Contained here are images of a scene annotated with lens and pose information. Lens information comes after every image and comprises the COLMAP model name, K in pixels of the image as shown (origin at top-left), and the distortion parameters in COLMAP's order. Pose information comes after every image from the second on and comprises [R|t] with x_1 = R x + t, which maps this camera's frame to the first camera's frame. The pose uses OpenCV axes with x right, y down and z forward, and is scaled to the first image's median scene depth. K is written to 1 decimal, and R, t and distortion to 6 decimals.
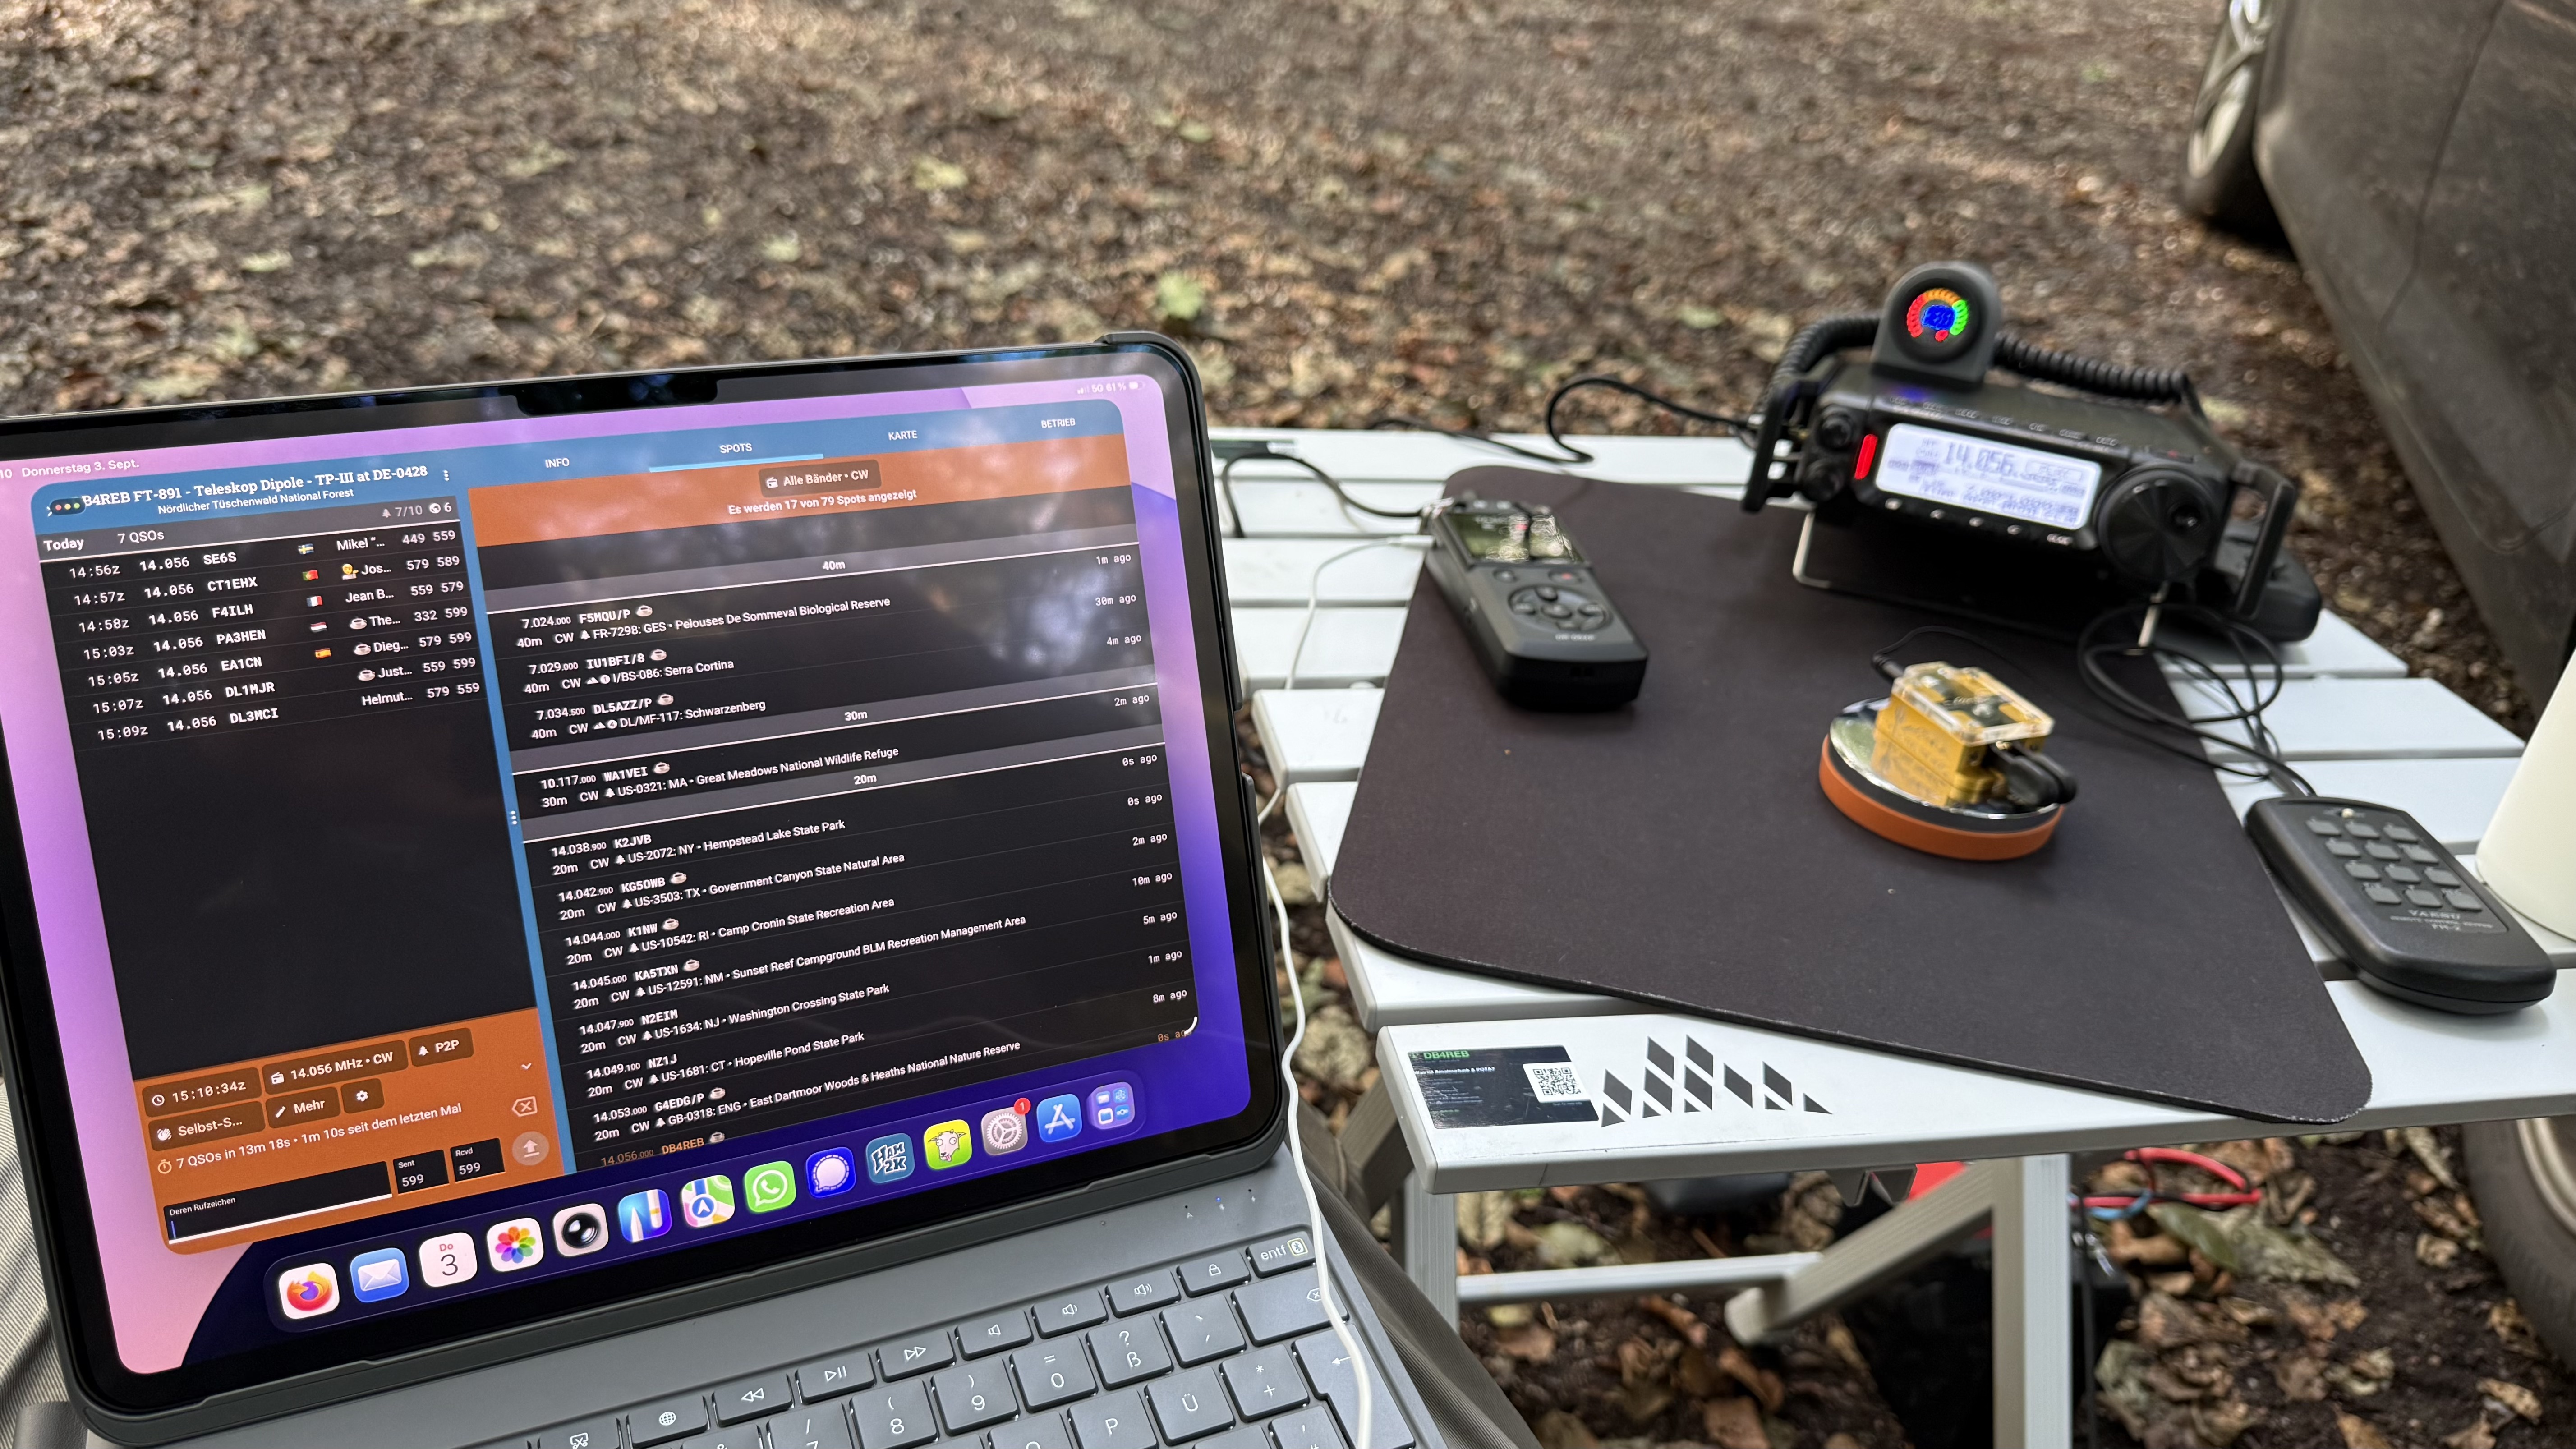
lens RADIAL K [[1774.6, 0, 1280.9], [0, 1774.6, 691.5], [0, 0, 1]] dist [0.002605, -0.030980]
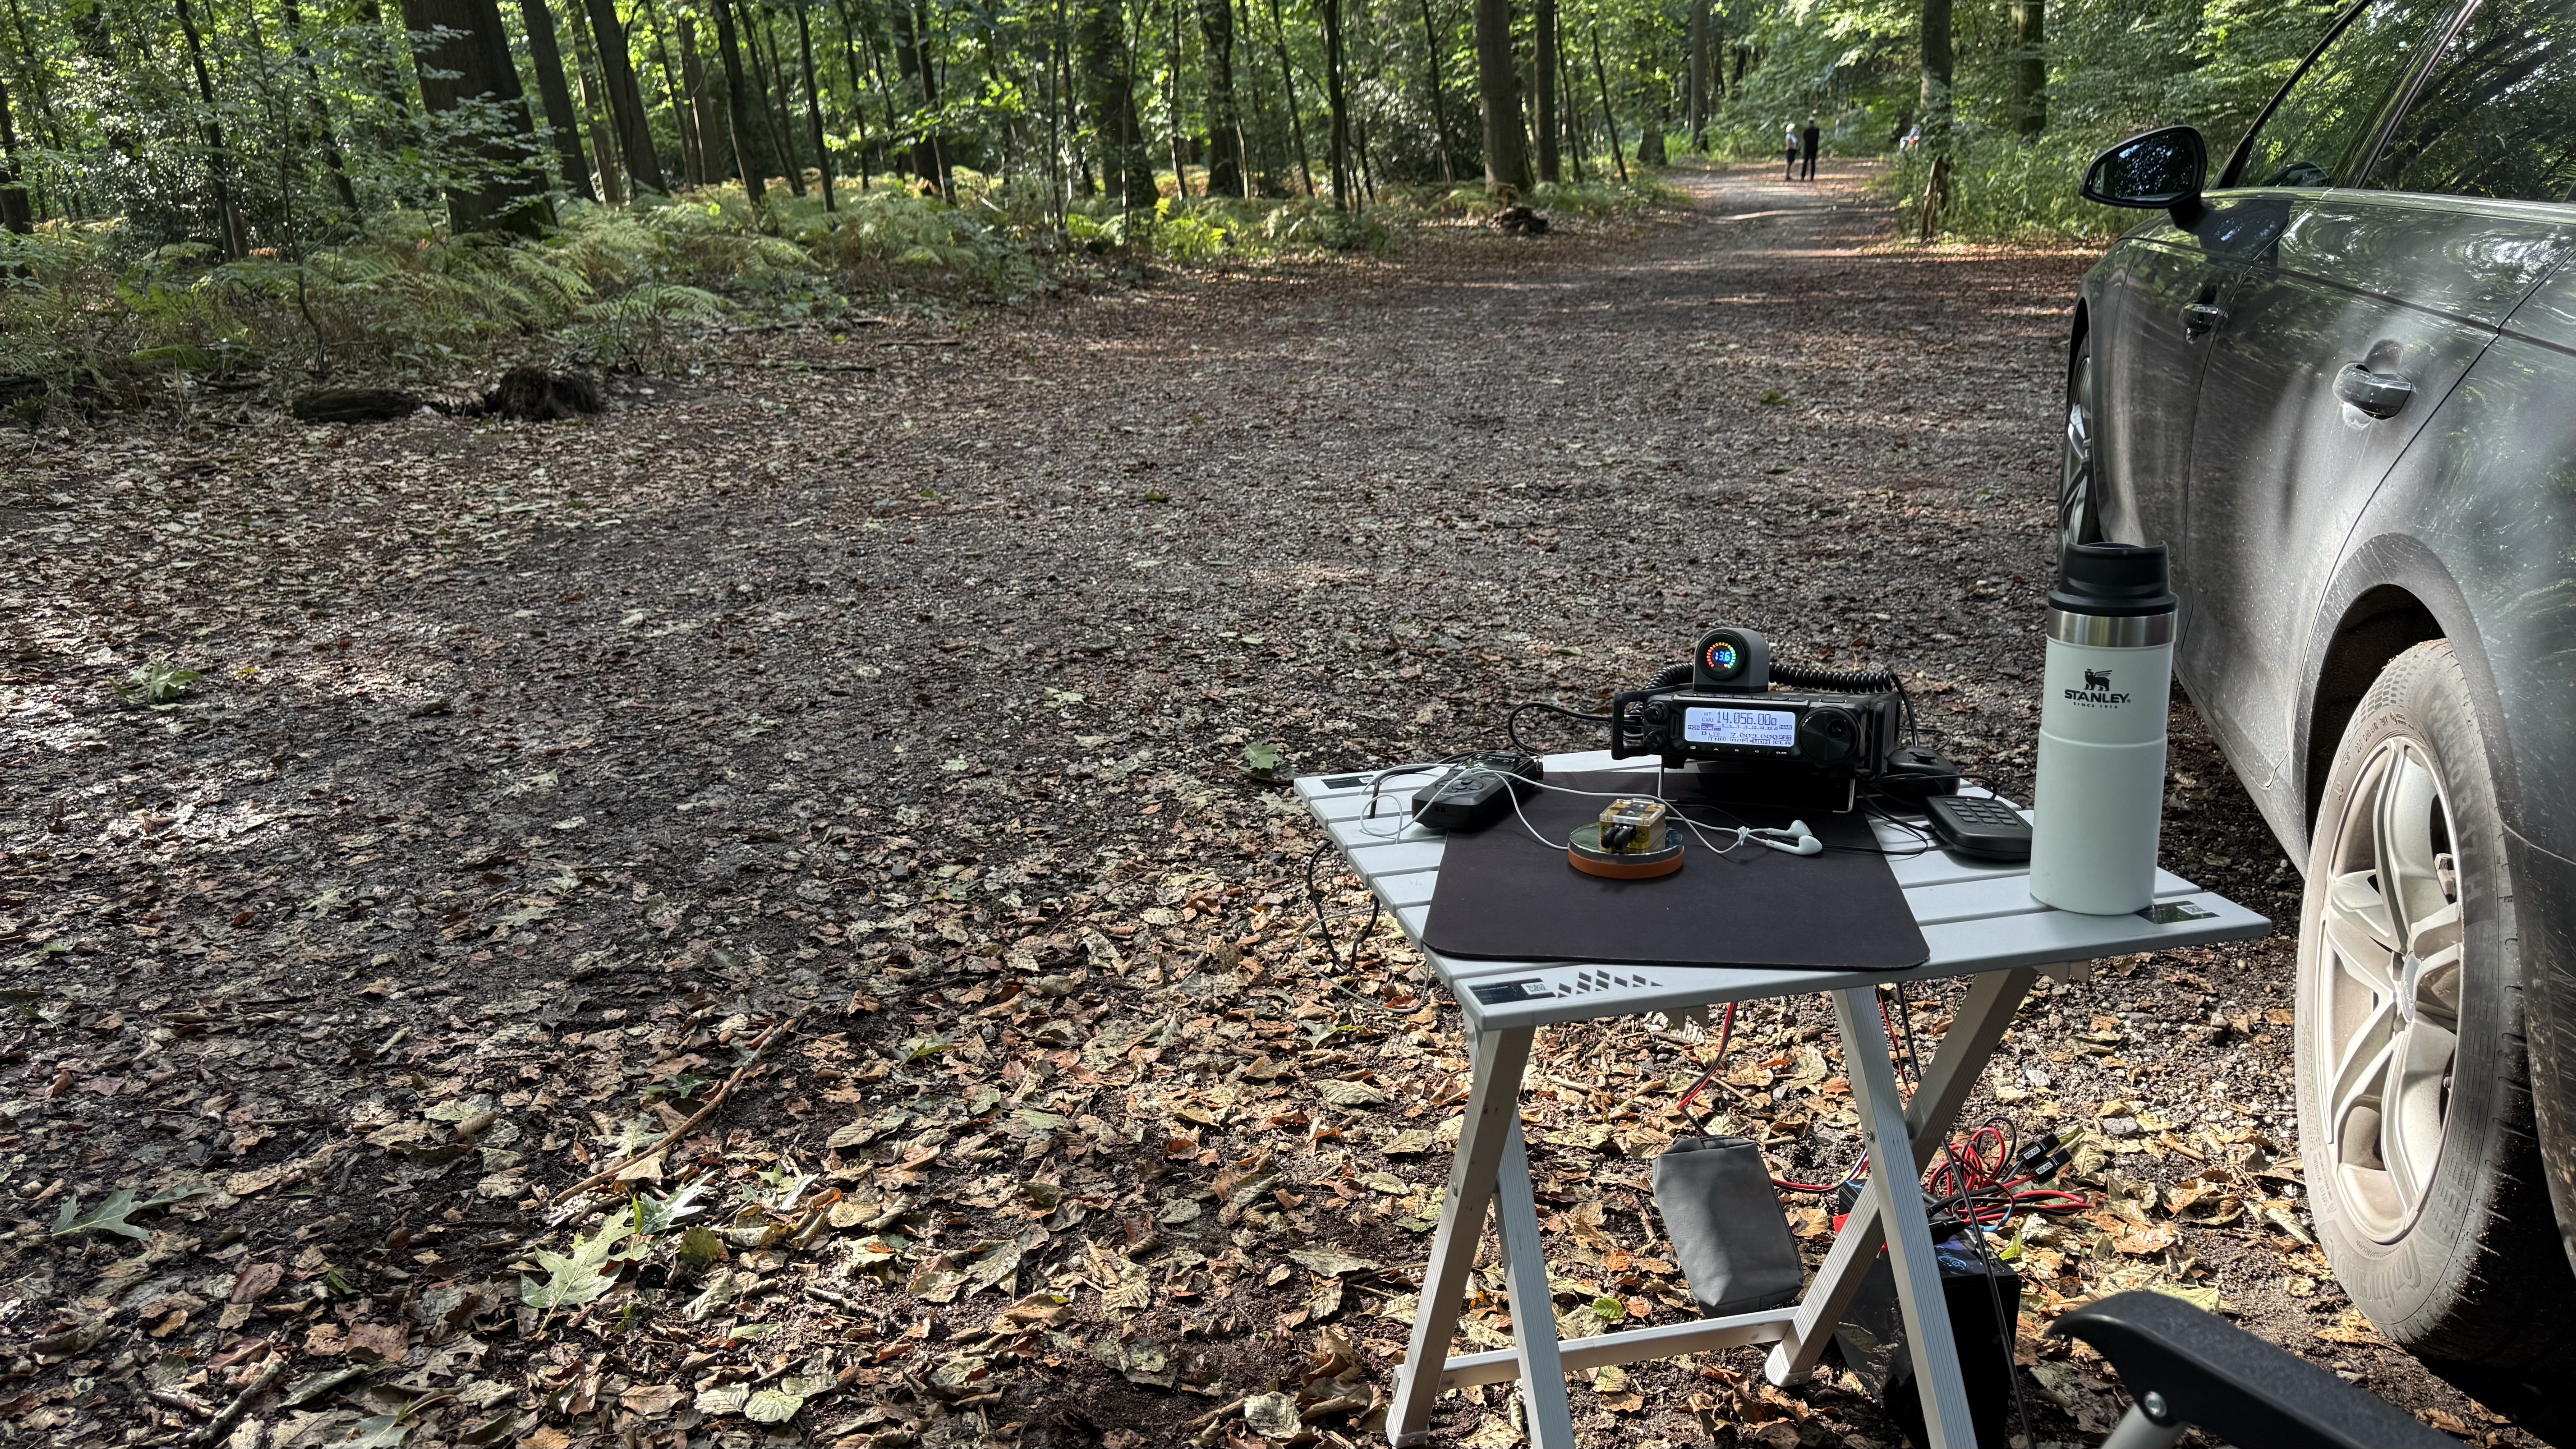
lens RADIAL K [[1740.9, 0, 1288.0], [0, 1740.9, 724.5], [0, 0, 1]] dist [0.082139, -0.117107]
pose [[0.990802, -0.134380, -0.015893, -0.013054], [0.125767, 0.957844, -0.258297, 0.078138], [0.049933, 0.253922, 0.965935, -0.216987]]
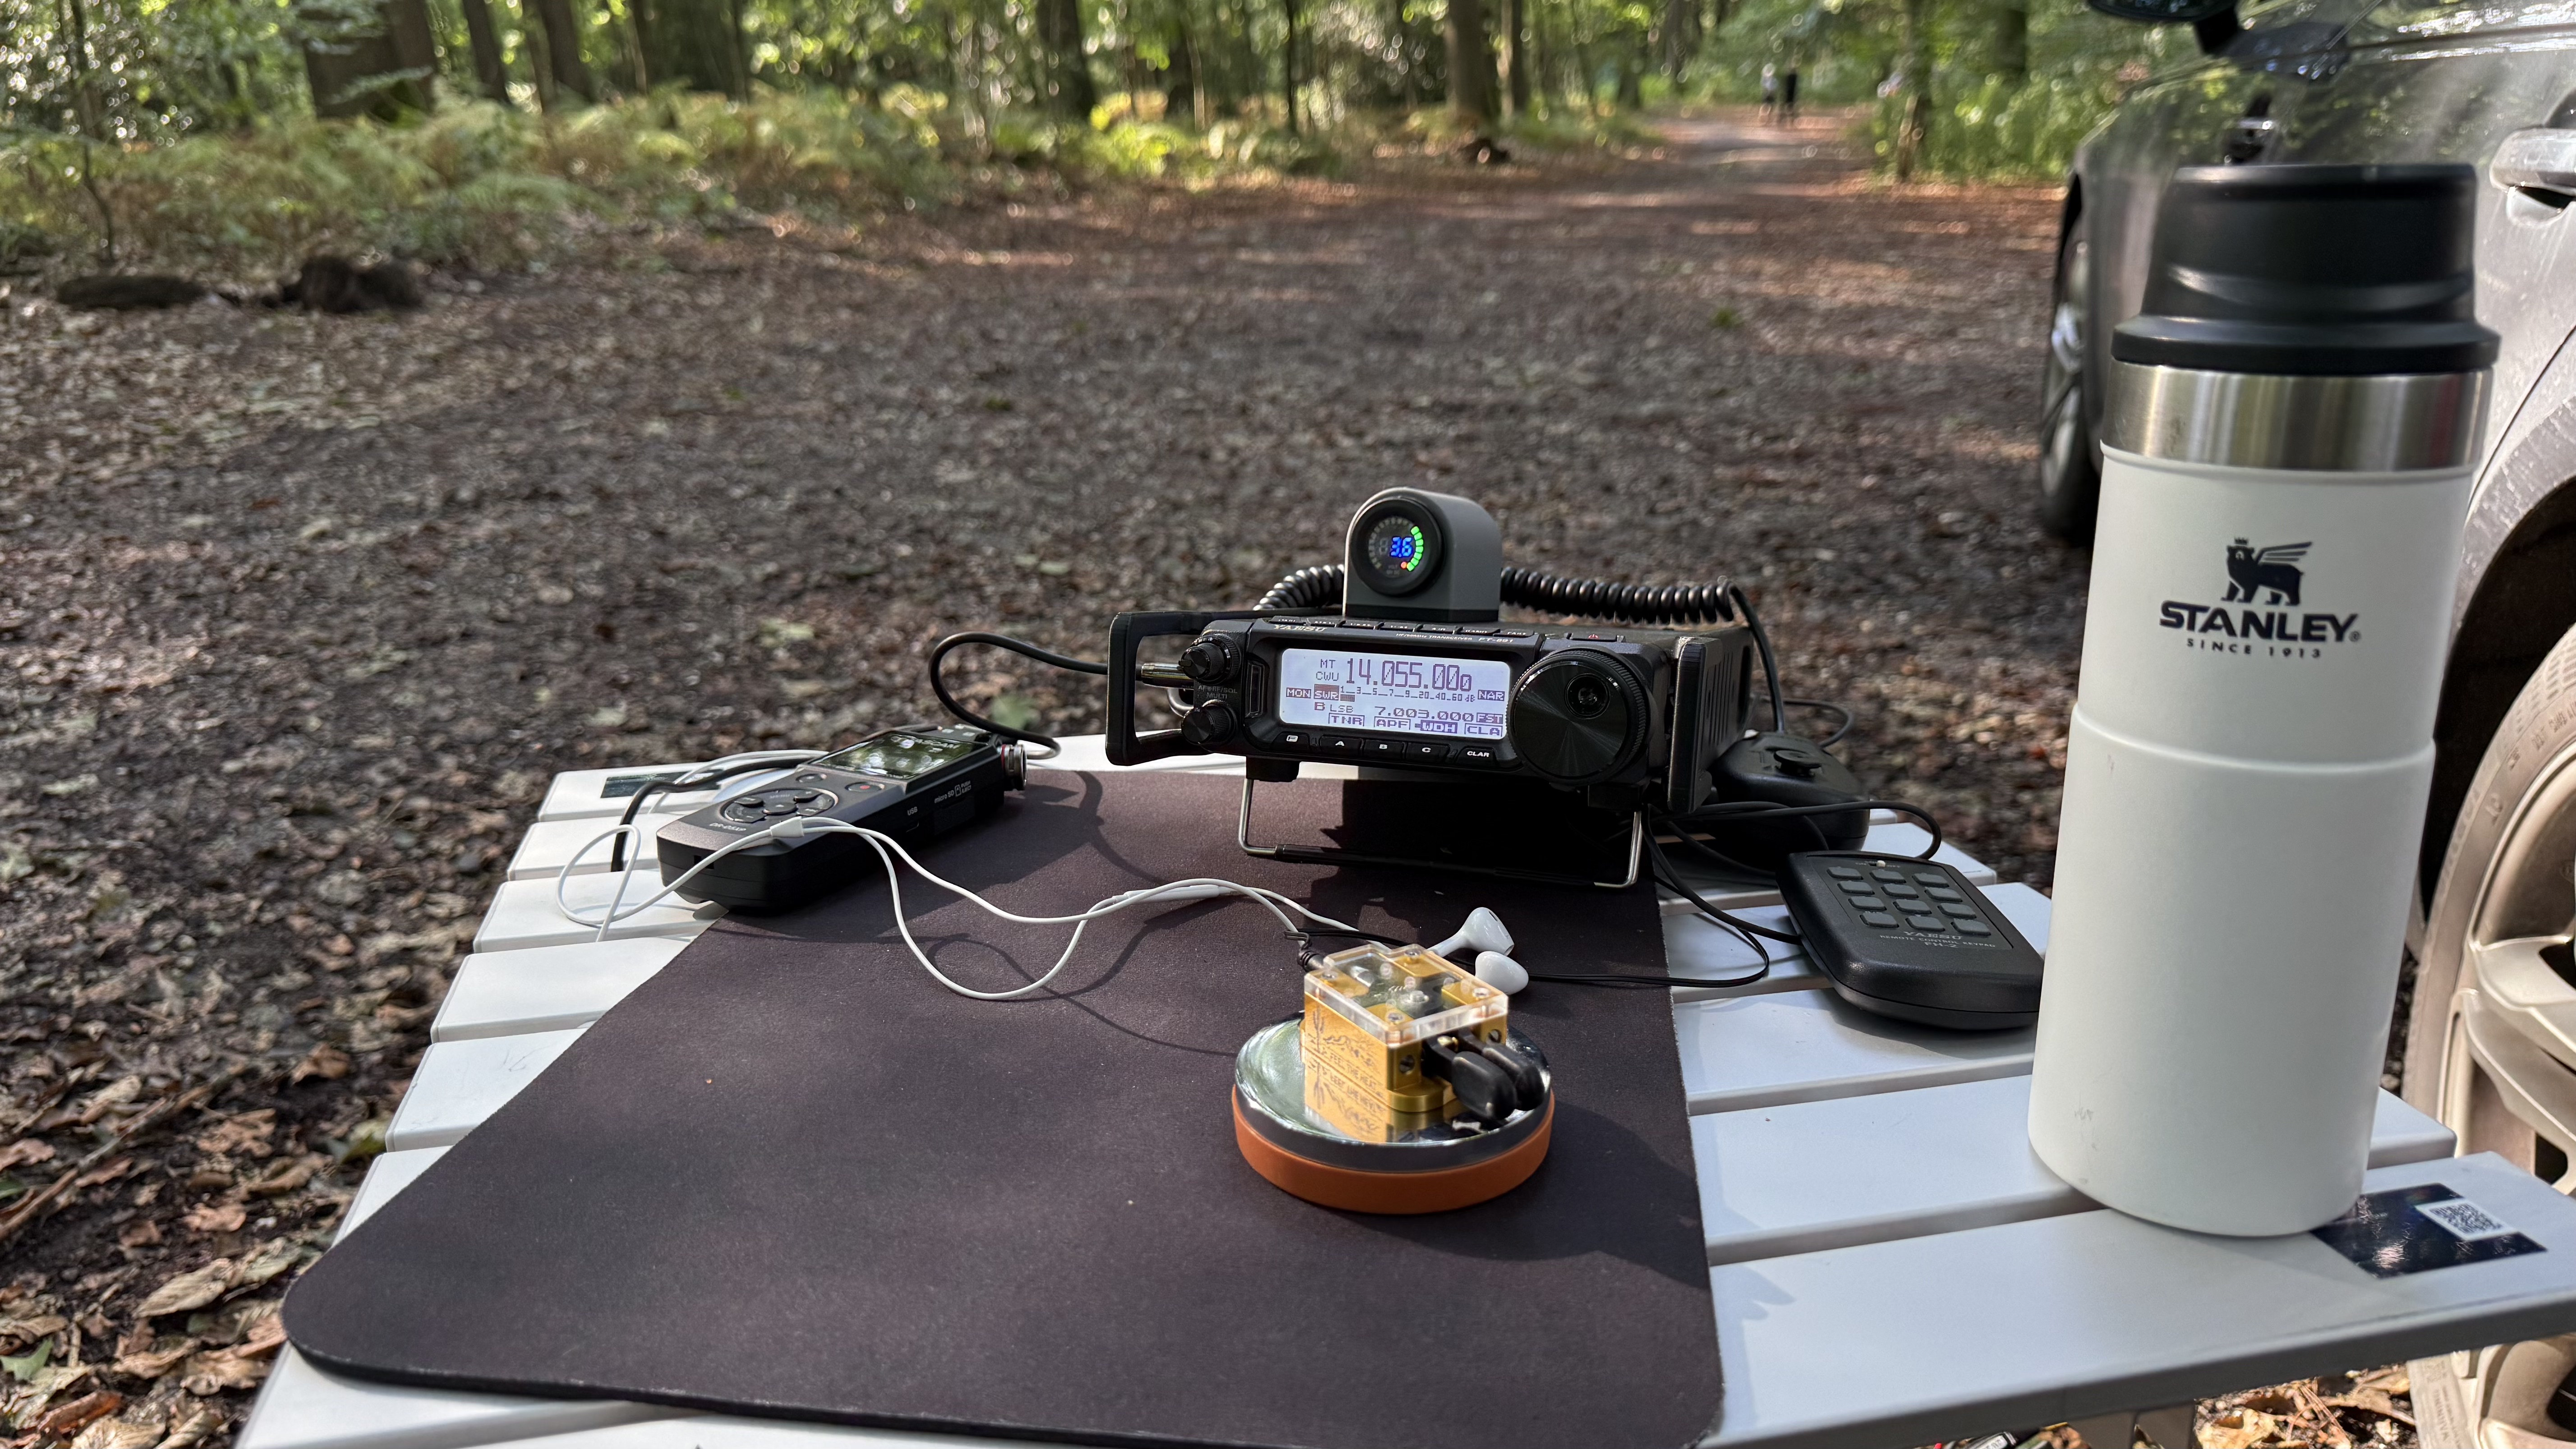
lens RADIAL K [[1740.9, 0, 1288.0], [0, 1740.9, 724.5], [0, 0, 1]] dist [0.082139, -0.117107]
pose [[0.993299, -0.115563, -0.001751, 0.090980], [0.112117, 0.967135, -0.228209, 0.021198], [0.028066, 0.226484, 0.973611, 0.046611]]
